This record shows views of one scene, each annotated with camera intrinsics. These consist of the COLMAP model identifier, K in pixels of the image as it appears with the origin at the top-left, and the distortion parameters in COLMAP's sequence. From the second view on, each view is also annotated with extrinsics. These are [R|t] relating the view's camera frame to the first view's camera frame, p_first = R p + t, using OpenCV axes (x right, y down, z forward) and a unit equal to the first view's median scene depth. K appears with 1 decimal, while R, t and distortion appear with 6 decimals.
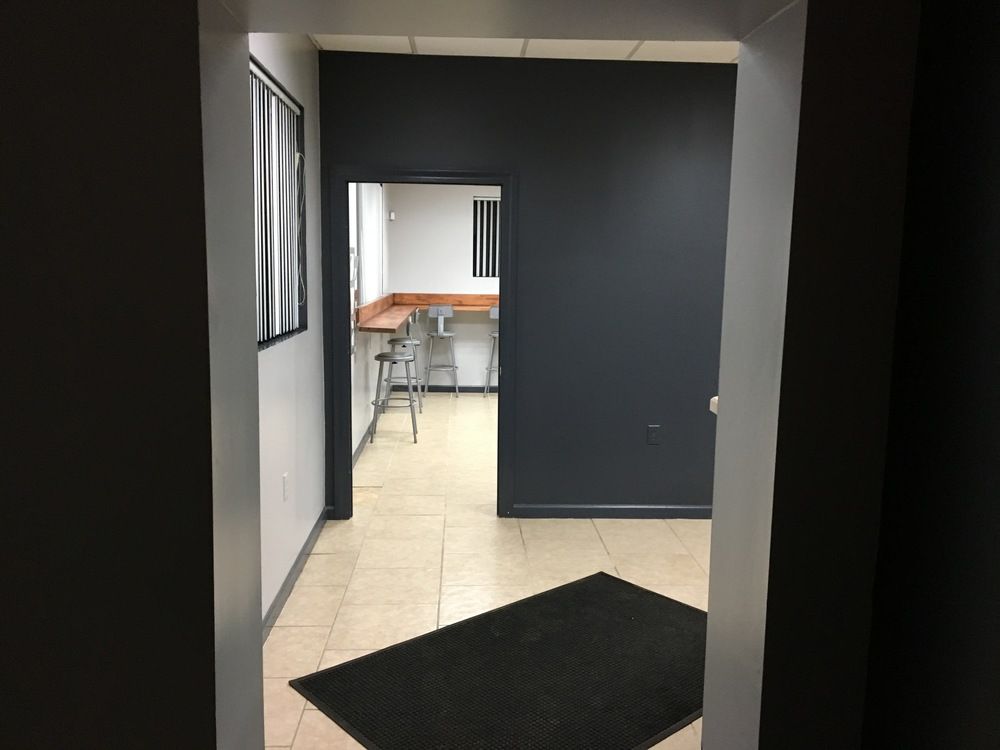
lens RADIAL K [[857.8, 0, 500.0], [0, 857.8, 375.0], [0, 0, 1]] dist [0.157409, -0.311502]
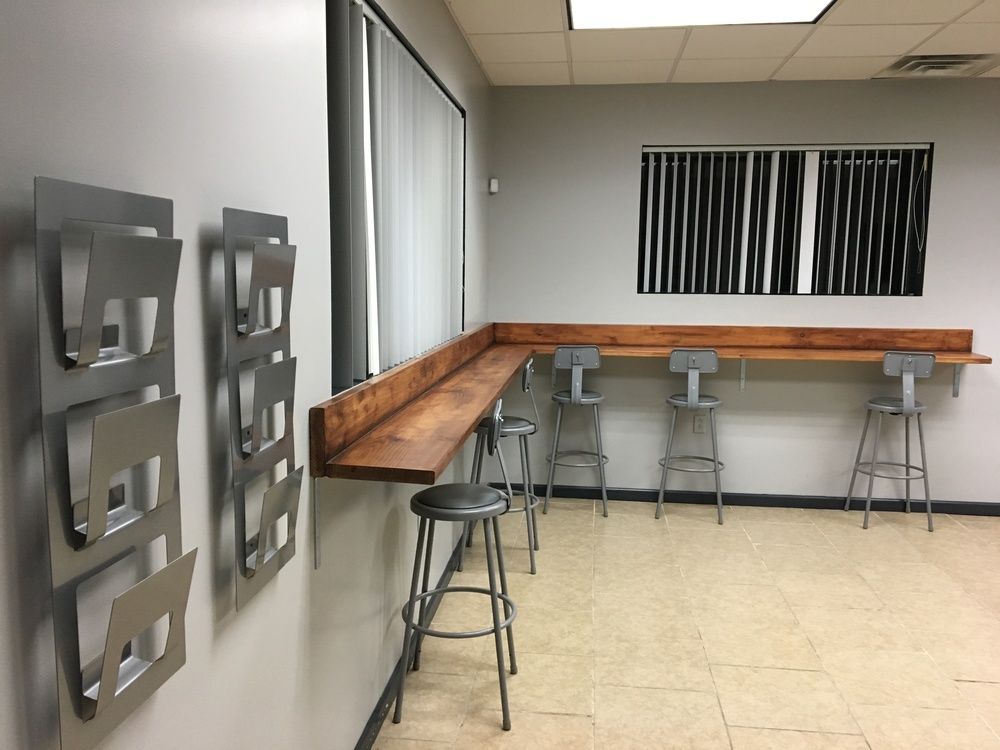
lens RADIAL K [[835.8, 0, 500.0], [0, 835.8, 375.0], [0, 0, 1]] dist [0.040540, -0.055783]
pose [[0.986692, 0.014229, -0.161979, -0.031082], [-0.015056, 0.999879, -0.003876, -0.059513], [0.161904, 0.006263, 0.986787, 0.465856]]
